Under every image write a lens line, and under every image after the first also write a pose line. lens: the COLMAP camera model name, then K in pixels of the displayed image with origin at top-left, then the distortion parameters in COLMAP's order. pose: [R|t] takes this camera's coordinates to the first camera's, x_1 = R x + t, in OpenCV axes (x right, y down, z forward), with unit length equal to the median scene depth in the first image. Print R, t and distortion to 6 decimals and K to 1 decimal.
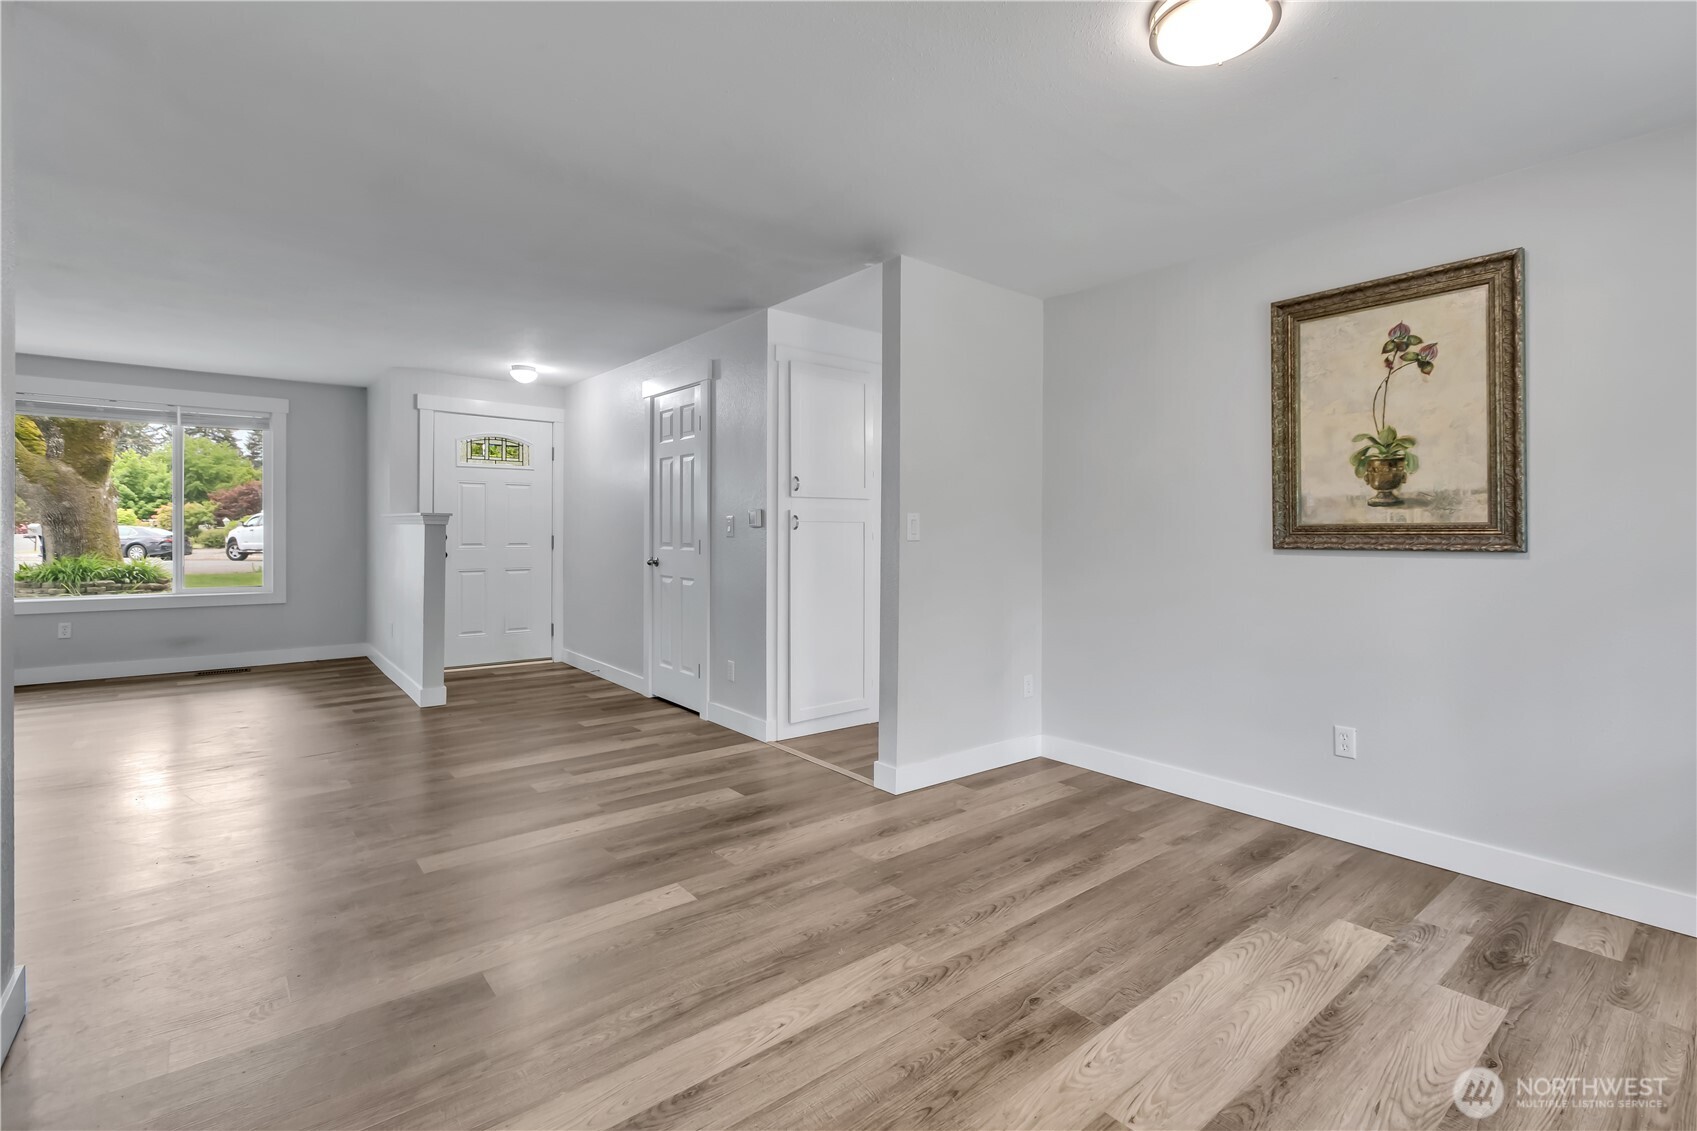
lens RADIAL K [[782.6, 0, 868.7], [0, 782.6, 533.2], [0, 0, 1]] dist [0.003241, 0.000574]
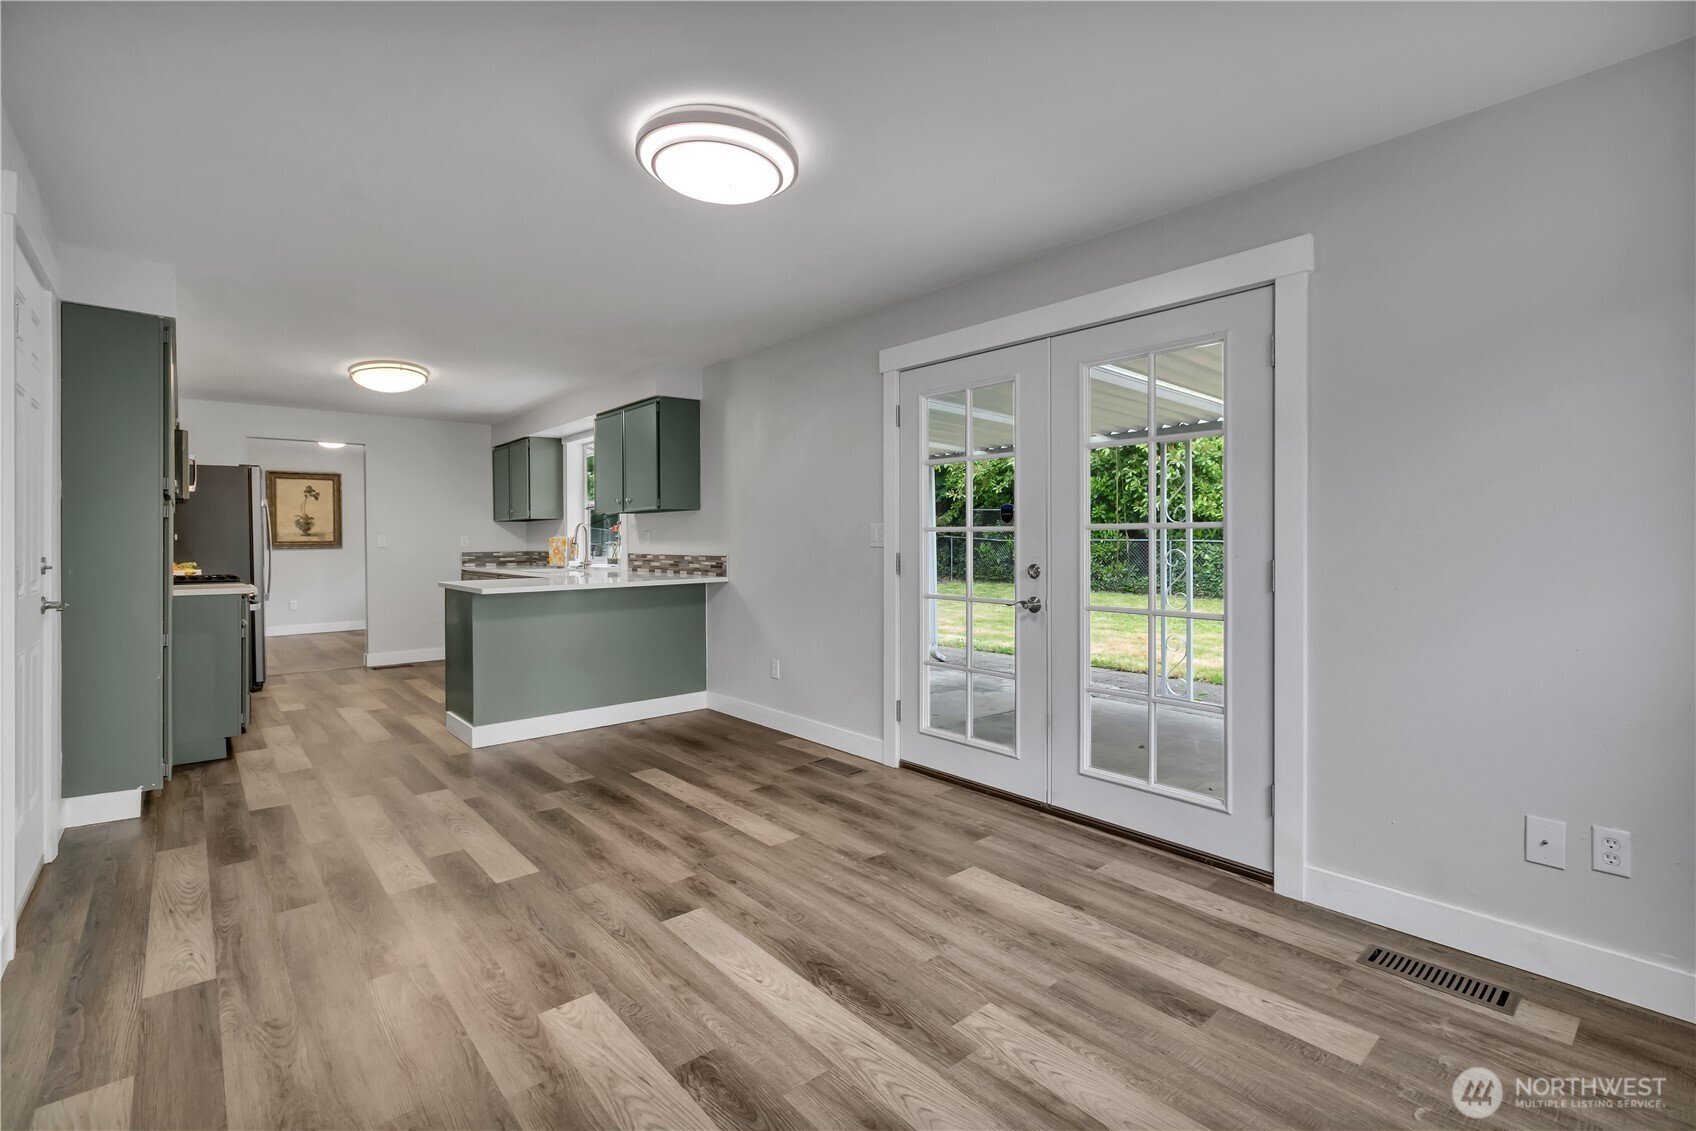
lens RADIAL K [[773.2, 0, 859.0], [0, 773.2, 536.4], [0, 0, 1]] dist [-0.000336, -0.000038]
pose [[-0.027053, -0.001754, 0.999632, -3.026110], [0.008141, 0.999965, 0.001975, -0.019652], [-0.999601, 0.008191, -0.027038, -1.469260]]
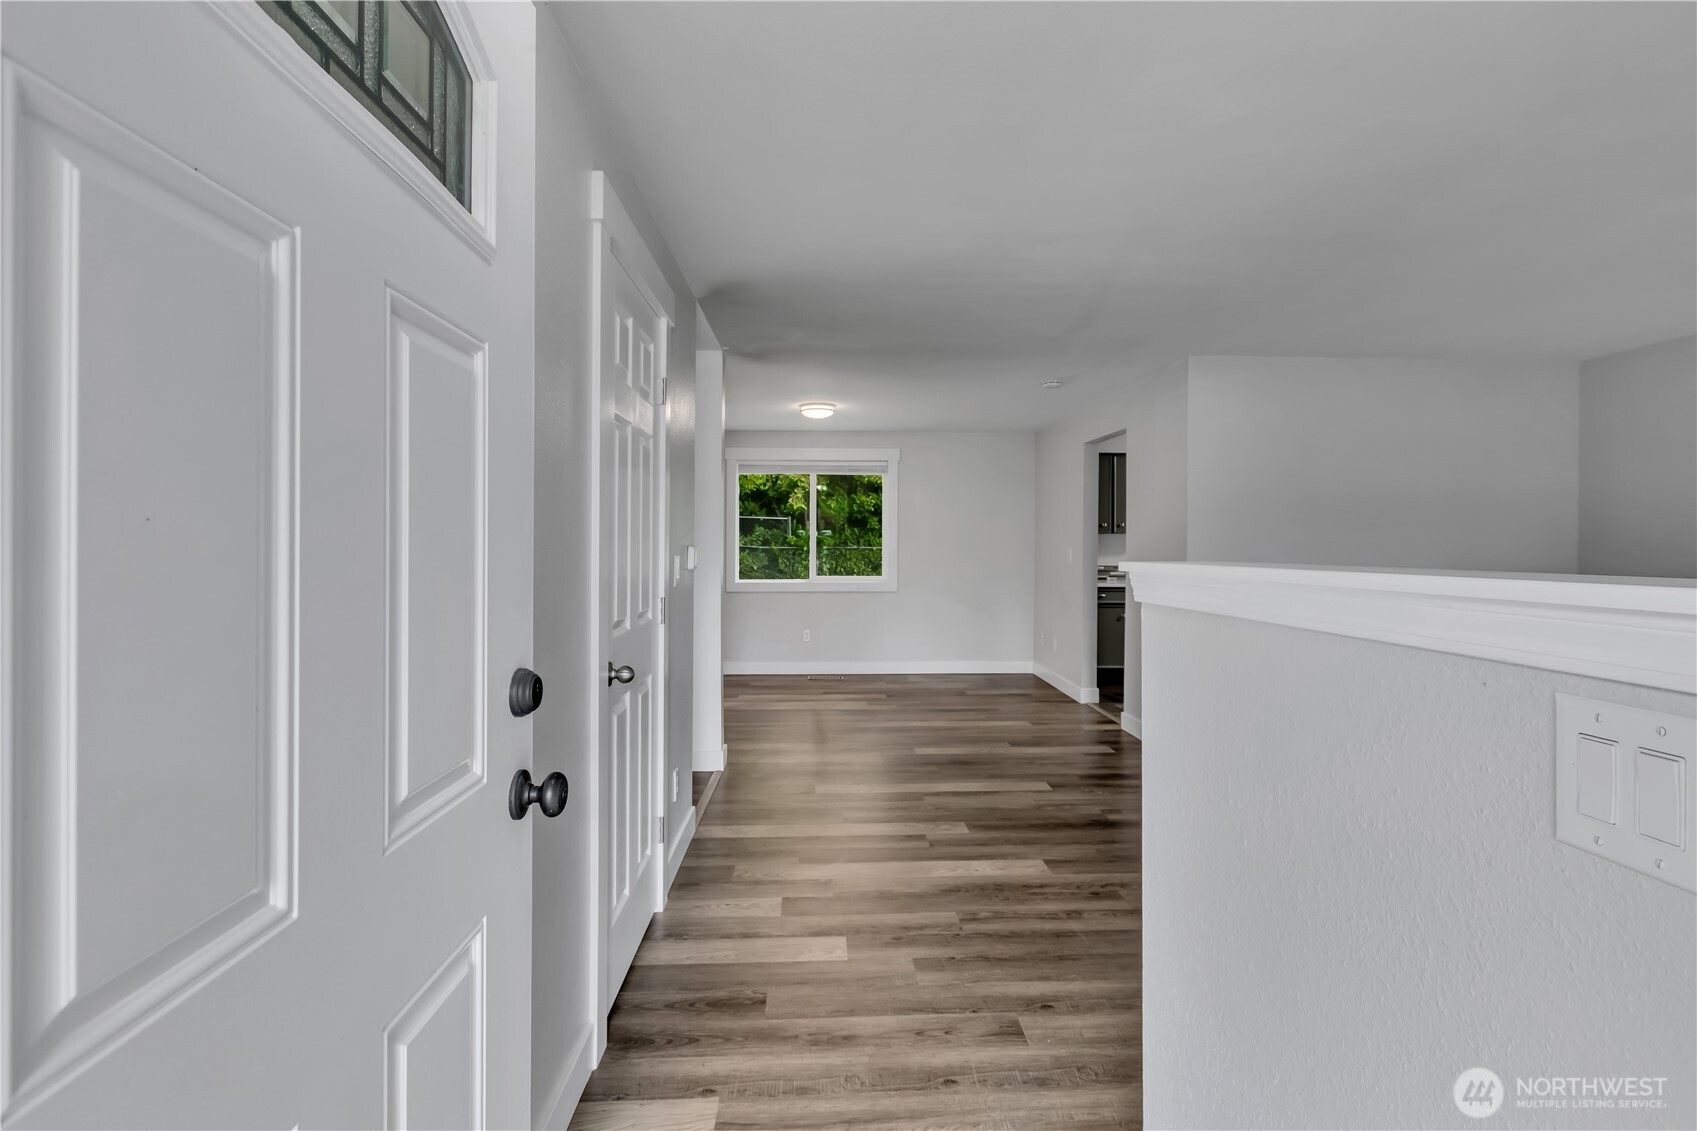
lens RADIAL K [[804.0, 0, 854.3], [0, 804.0, 518.8], [0, 0, 1]] dist [-0.003884, -0.000520]
pose [[-0.798087, 0.006851, 0.602504, -1.187272], [-0.007764, 0.999735, -0.021652, -0.064604], [-0.602493, -0.021958, -0.797822, 2.433746]]
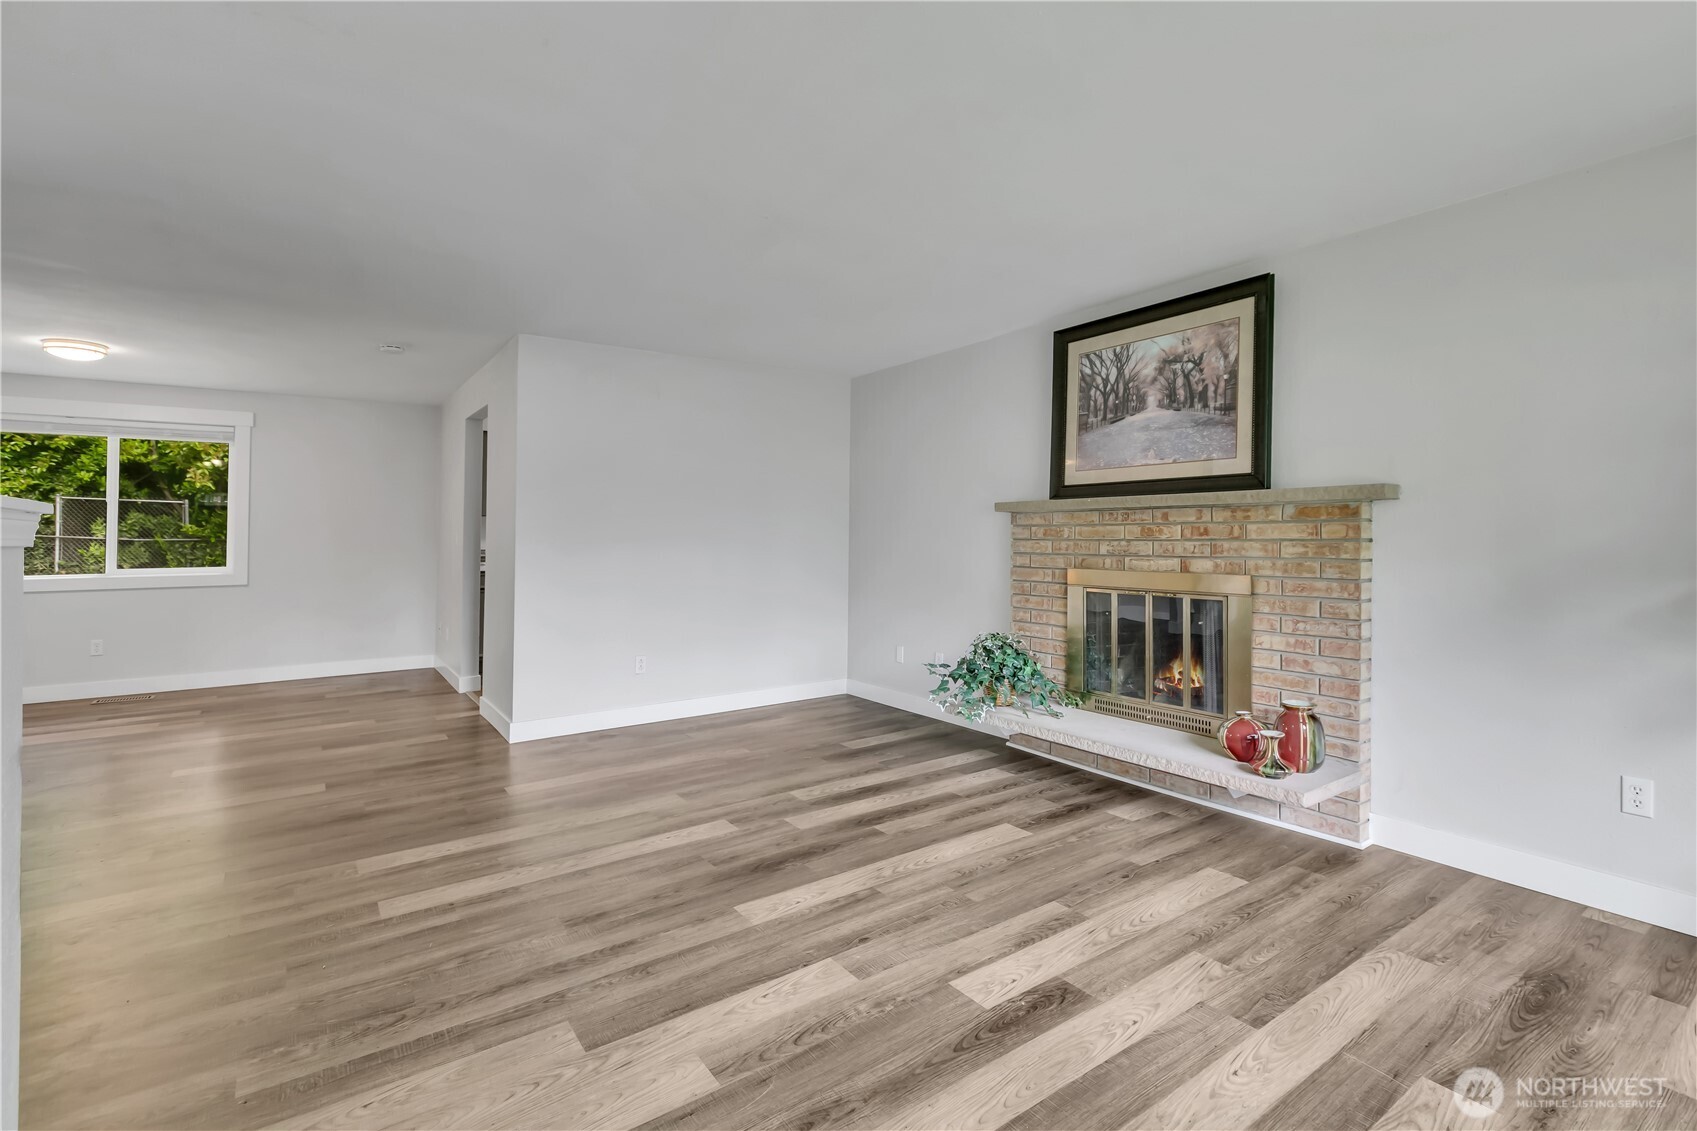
lens RADIAL K [[802.5, 0, 880.2], [0, 802.5, 511.6], [0, 0, 1]] dist [-0.000212, 0.000313]
pose [[-0.997764, -0.002314, 0.066802, -1.602857], [-0.003942, 0.999698, -0.024253, -0.035594], [-0.066725, -0.024462, -0.997471, 2.302227]]
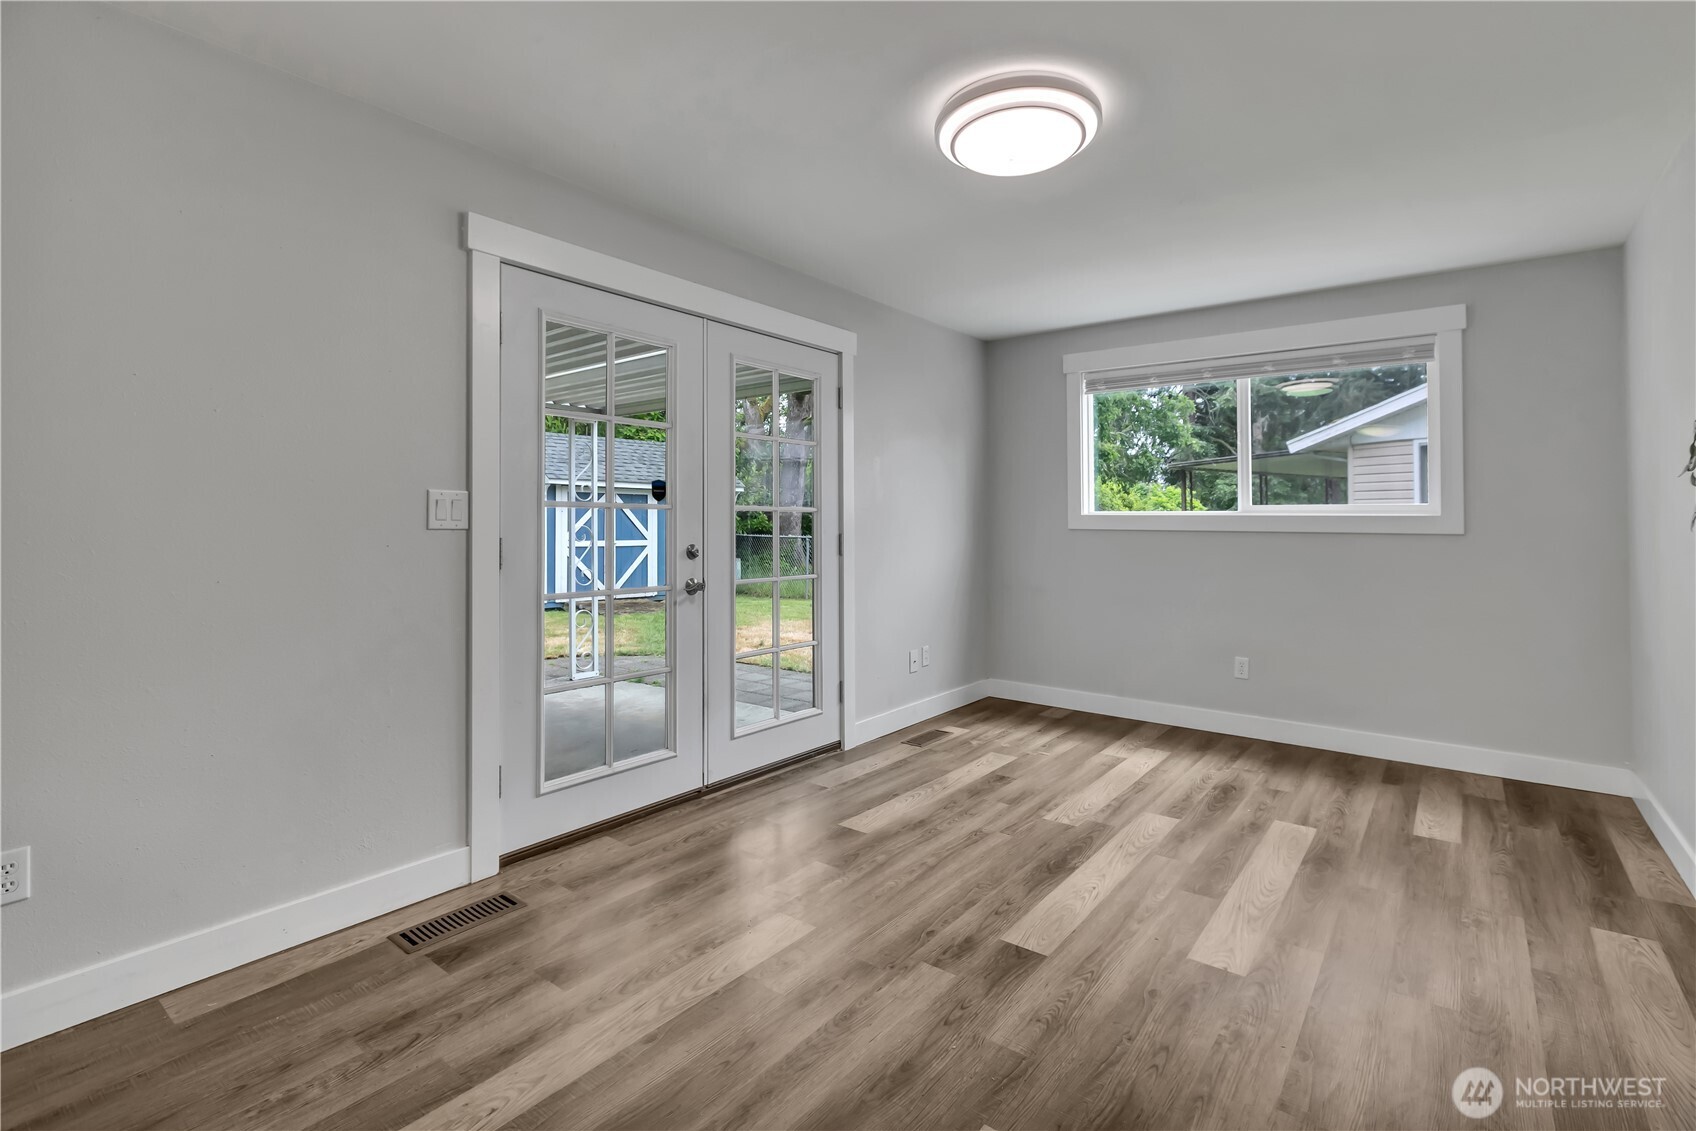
lens RADIAL K [[792.2, 0, 866.2], [0, 792.2, 517.8], [0, 0, 1]] dist [0.000642, 0.000268]
pose [[-0.972216, -0.012325, -0.233760, -1.803663], [-0.012307, 0.999923, -0.001533, -0.014244], [0.233761, 0.001387, -0.972293, -0.560391]]
